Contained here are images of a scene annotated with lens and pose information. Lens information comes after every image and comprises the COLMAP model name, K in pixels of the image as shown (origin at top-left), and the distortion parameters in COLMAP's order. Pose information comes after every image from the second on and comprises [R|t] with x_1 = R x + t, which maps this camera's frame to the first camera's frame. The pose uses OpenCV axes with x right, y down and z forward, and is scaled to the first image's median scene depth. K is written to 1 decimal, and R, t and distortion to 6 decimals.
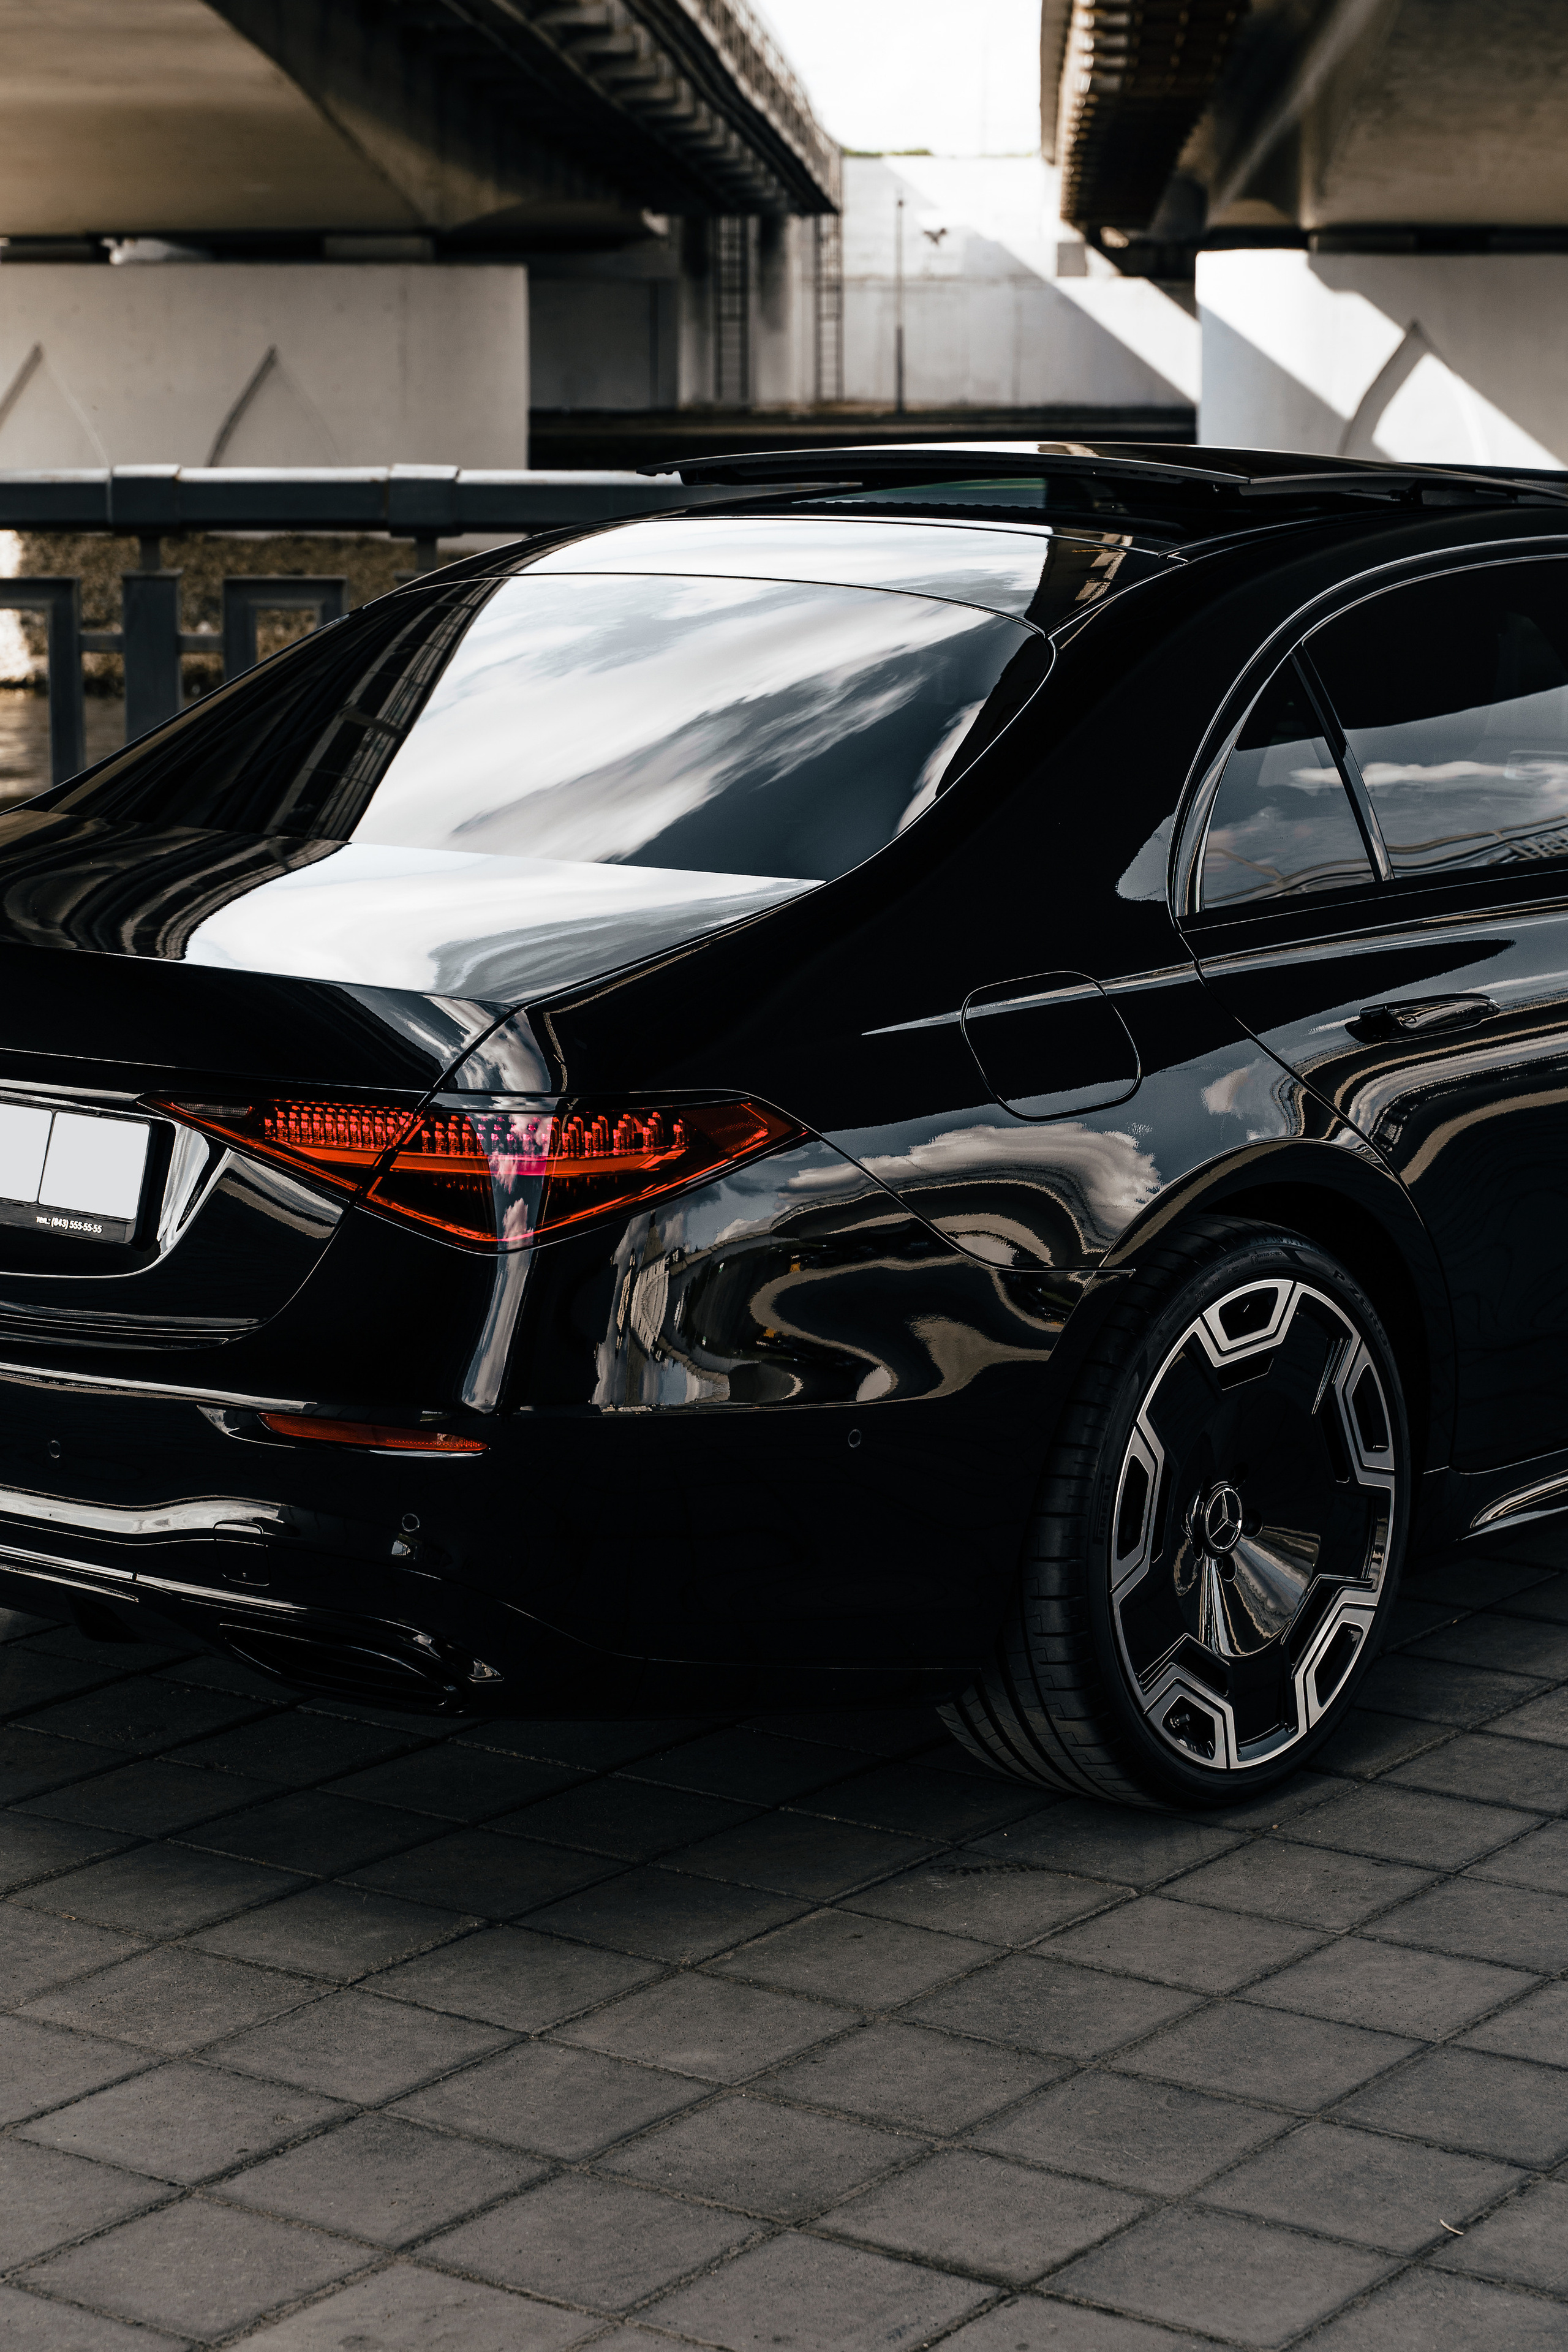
lens RADIAL K [[4815.5, 0, 846.6], [0, 4815.5, 1178.9], [0, 0, 1]] dist [-0.012687, -0.060121]
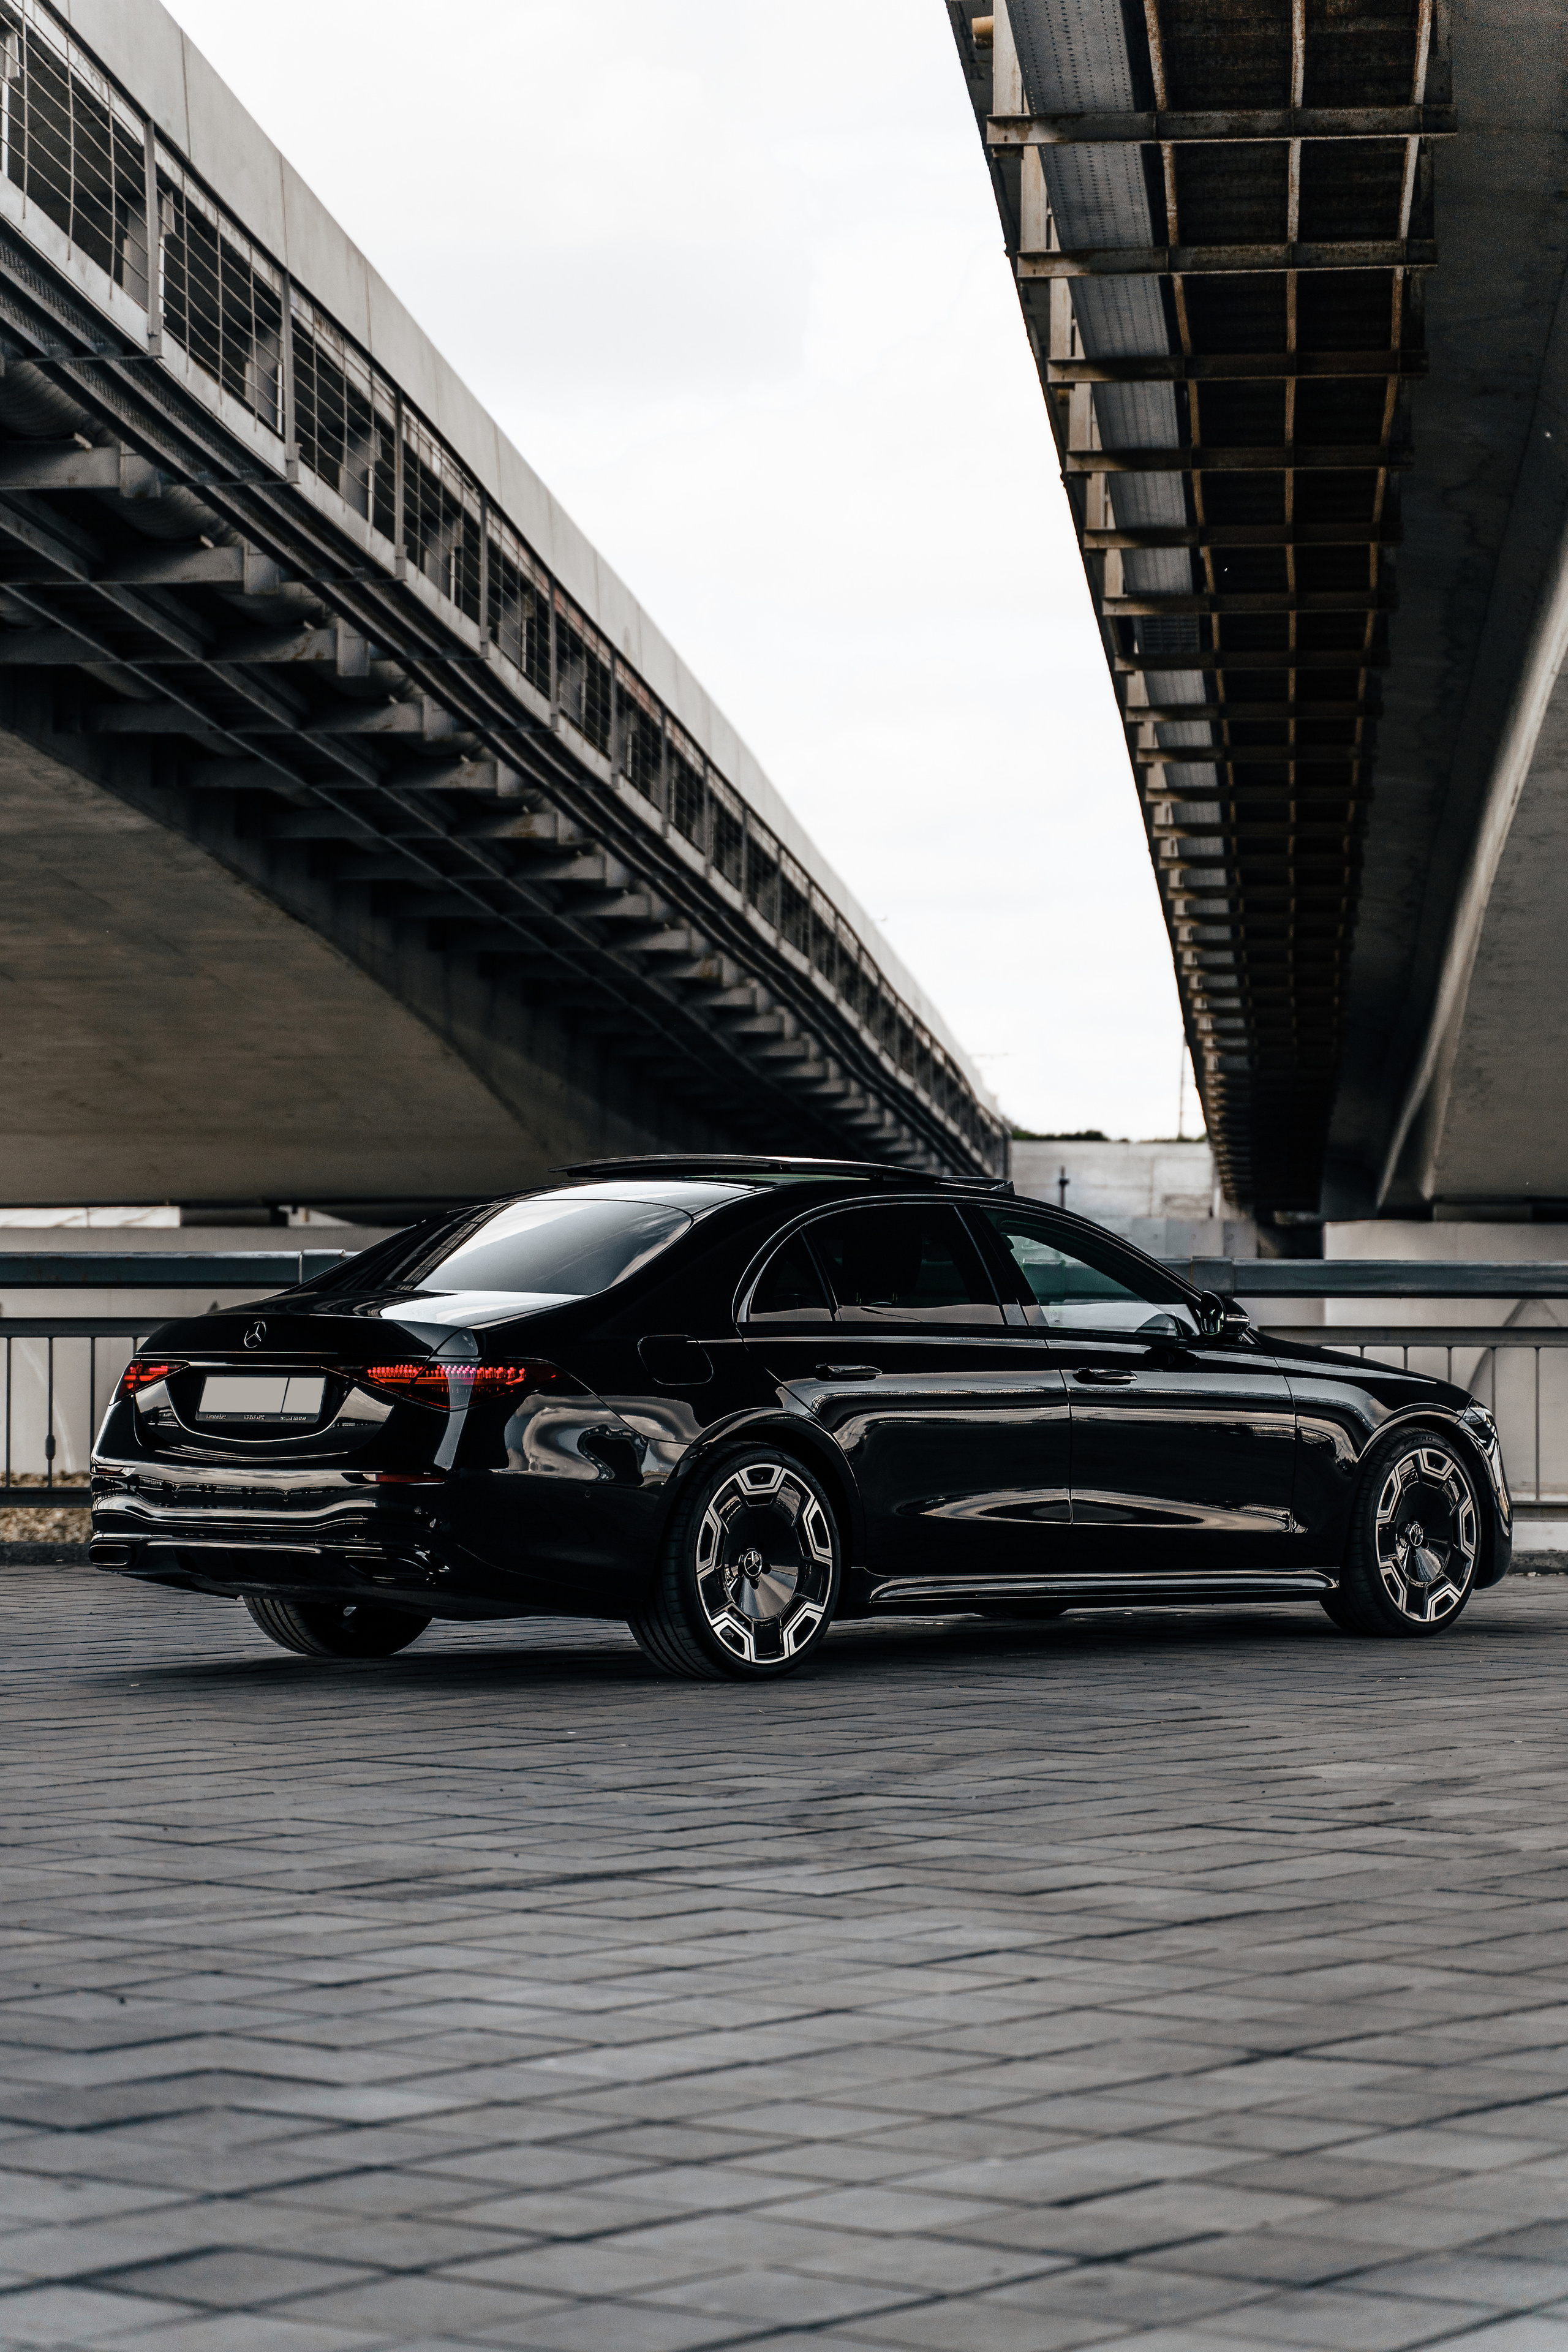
lens RADIAL K [[5192.8, 0, 726.5], [0, 5192.8, 1180.2], [0, 0, 1]] dist [0.000398, -0.001698]
pose [[0.997973, 0.004275, -0.063491, 0.236709], [-0.017023, 0.979313, -0.201633, 0.421383], [0.061315, 0.202305, 0.977401, -1.662078]]
